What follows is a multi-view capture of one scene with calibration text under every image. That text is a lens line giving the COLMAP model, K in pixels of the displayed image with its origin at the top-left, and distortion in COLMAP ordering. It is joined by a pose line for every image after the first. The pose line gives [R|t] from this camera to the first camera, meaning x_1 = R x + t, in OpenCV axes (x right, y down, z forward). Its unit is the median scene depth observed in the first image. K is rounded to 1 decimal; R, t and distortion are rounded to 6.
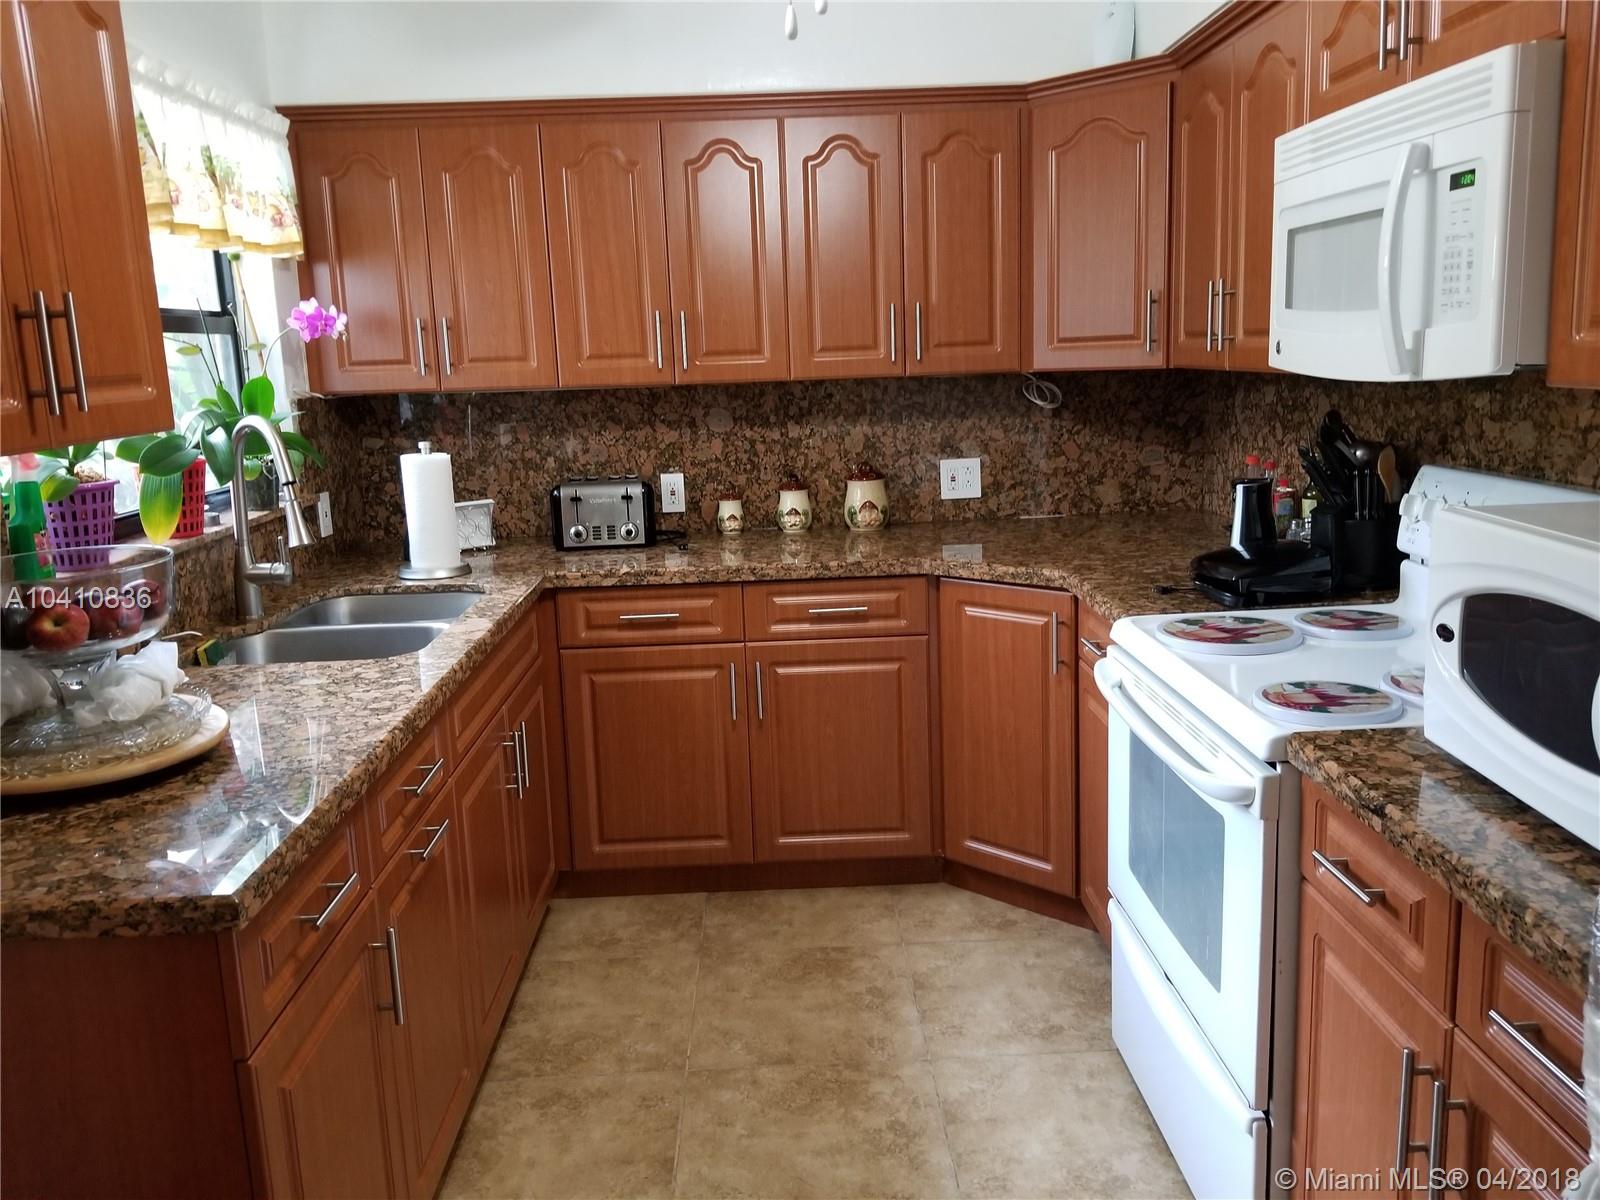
lens RADIAL K [[1281.0, 0, 800.0], [0, 1281.0, 600.0], [0, 0, 1]] dist [0.009527, 0.004637]
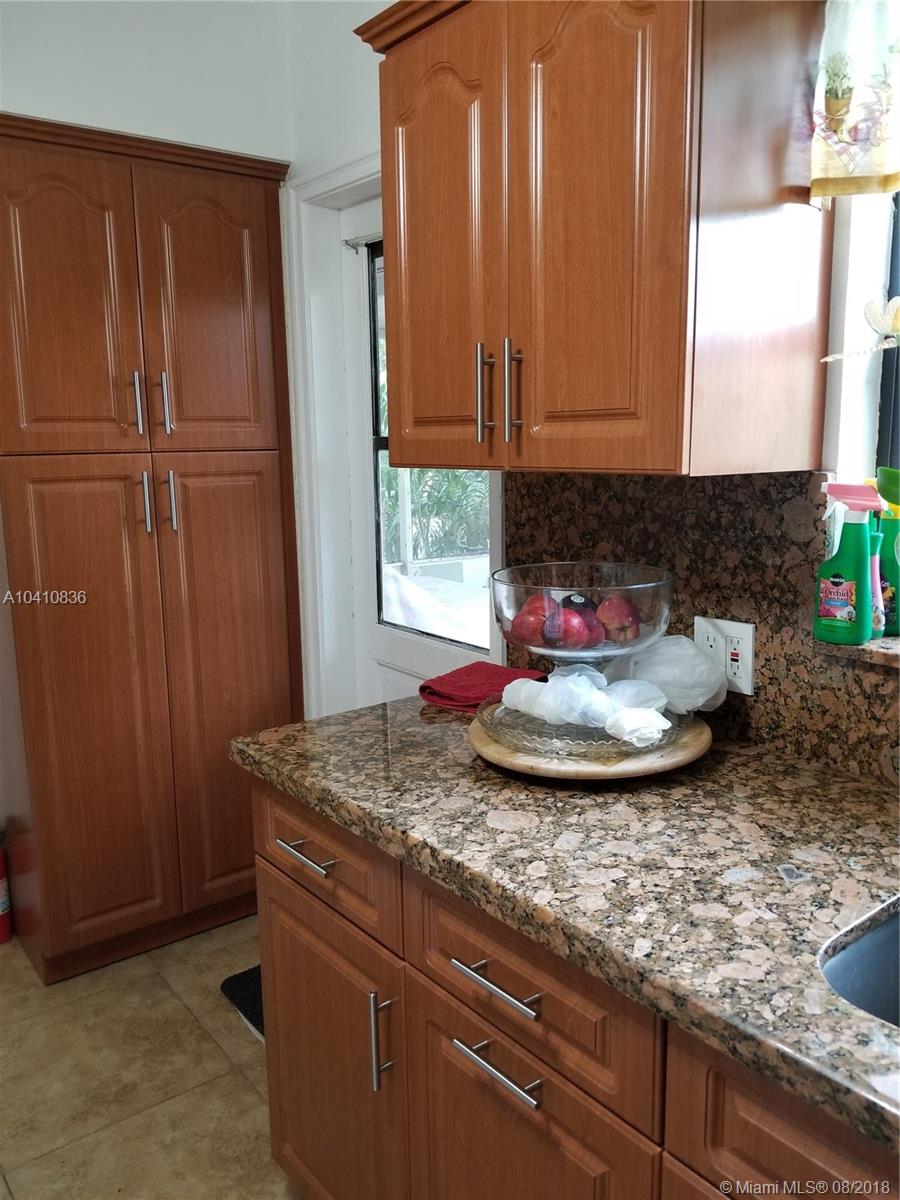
lens RADIAL K [[960.7, 0, 450.0], [0, 960.7, 600.0], [0, 0, 1]] dist [0.009527, 0.004637]
pose [[-0.807927, 0.144808, -0.571213, -0.016147], [-0.076310, 0.935465, 0.345083, -0.247039], [0.584321, 0.322391, -0.744737, 1.417403]]
